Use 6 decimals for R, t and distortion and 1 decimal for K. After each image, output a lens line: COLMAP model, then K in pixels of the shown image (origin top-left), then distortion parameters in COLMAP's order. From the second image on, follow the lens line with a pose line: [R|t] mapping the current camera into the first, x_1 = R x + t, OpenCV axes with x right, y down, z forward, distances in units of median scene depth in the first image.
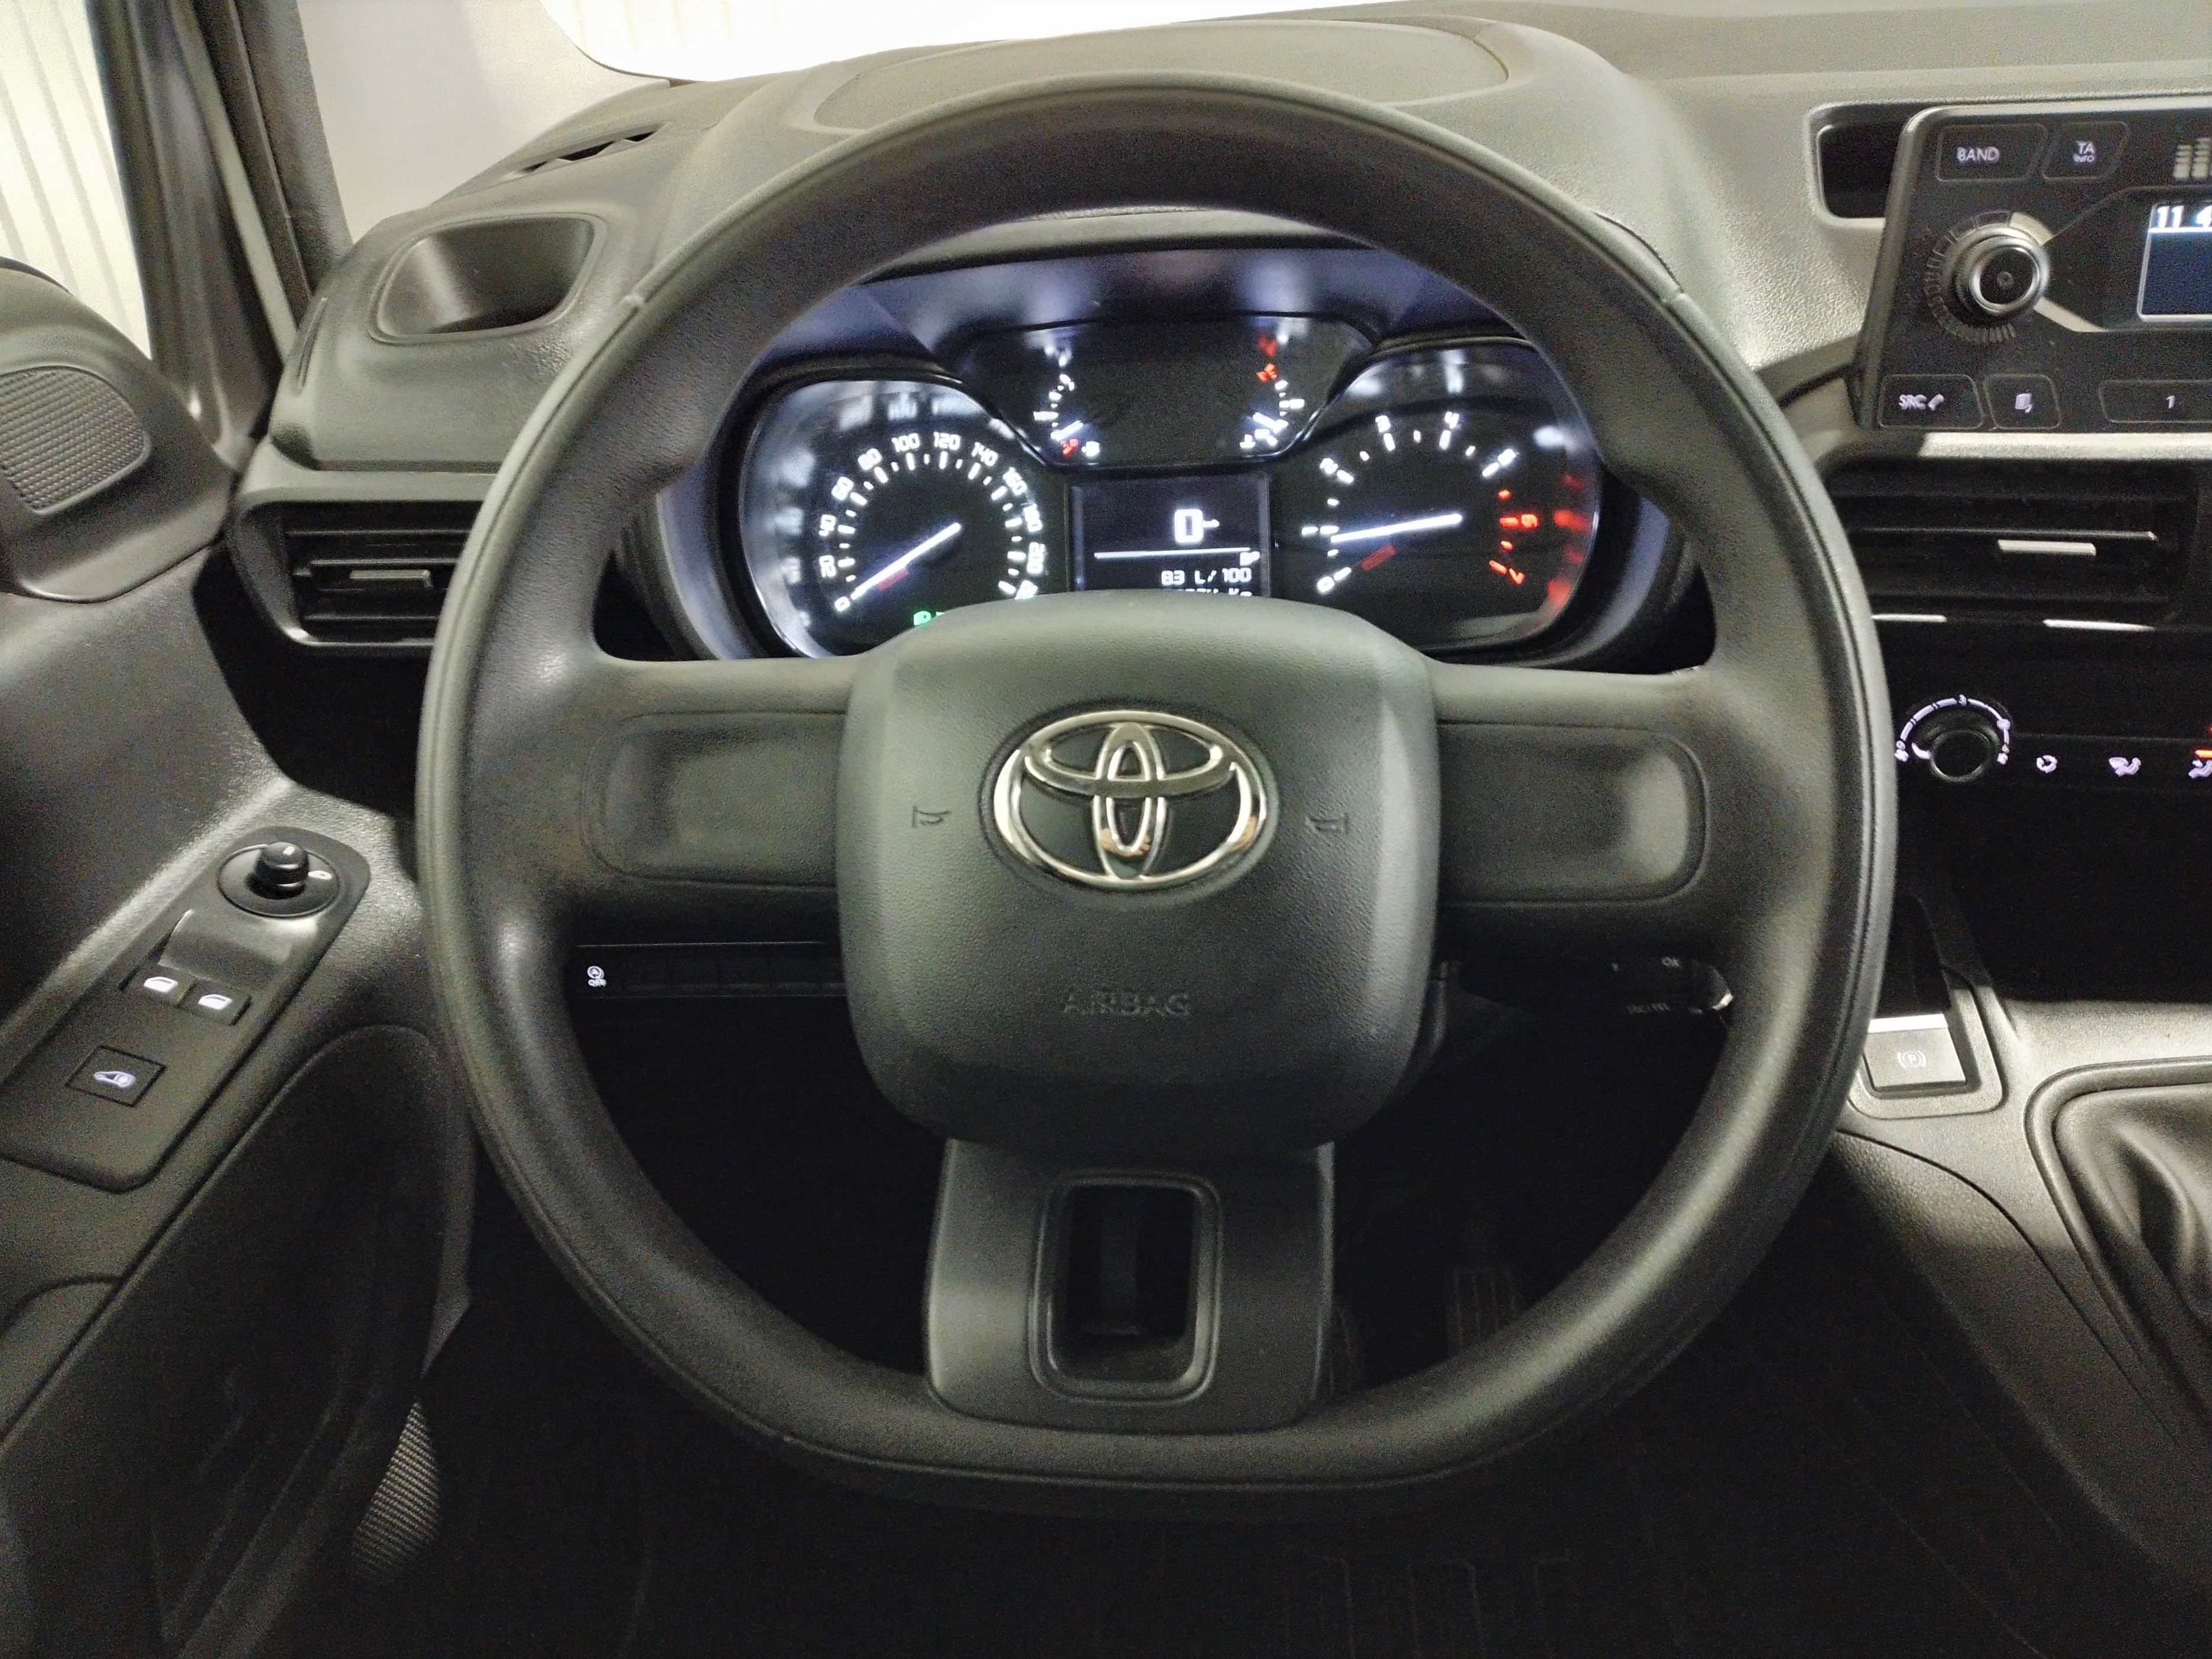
lens RADIAL K [[2414.5, 0, 1106.0], [0, 2414.5, 829.5], [0, 0, 1]] dist [0.198315, -0.583849]
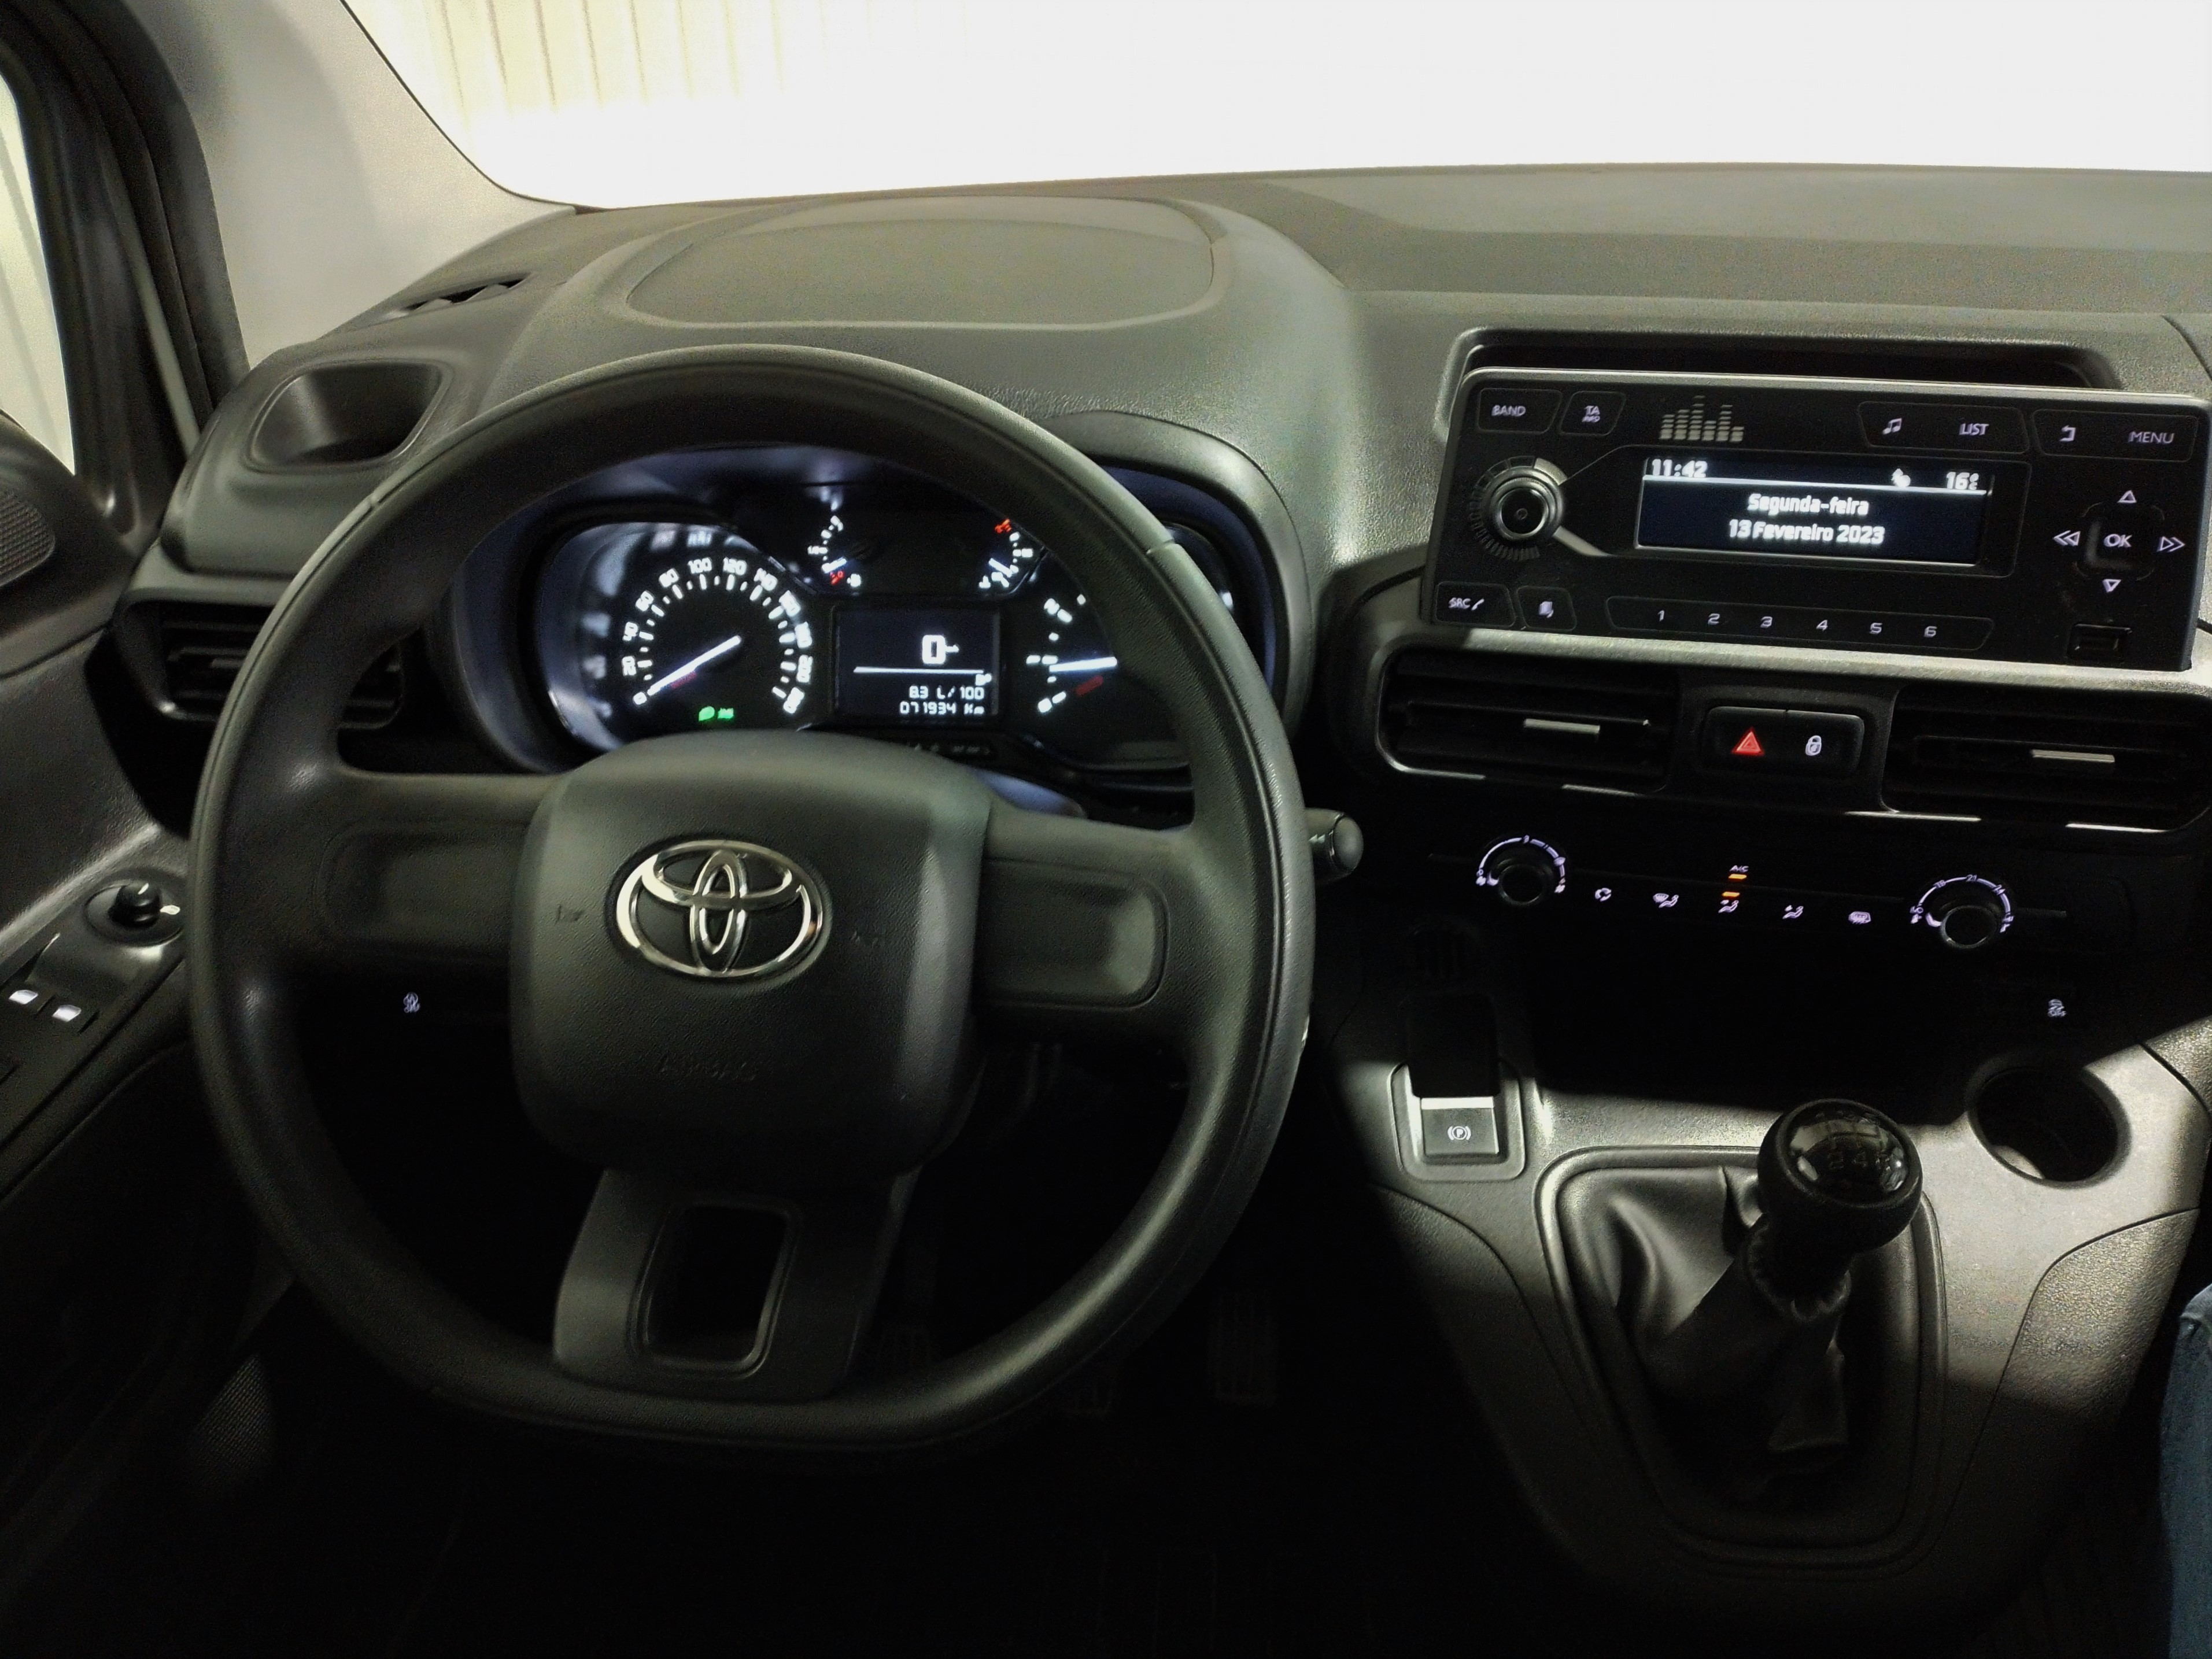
lens RADIAL K [[2414.3, 0, 1106.0], [0, 2414.3, 829.5], [0, 0, 1]] dist [0.198315, -0.583849]
pose [[0.998433, 0.053288, -0.017061, 0.144902], [-0.053356, 0.998569, -0.003542, -0.038050], [0.016848, 0.004446, 0.999848, -0.184323]]
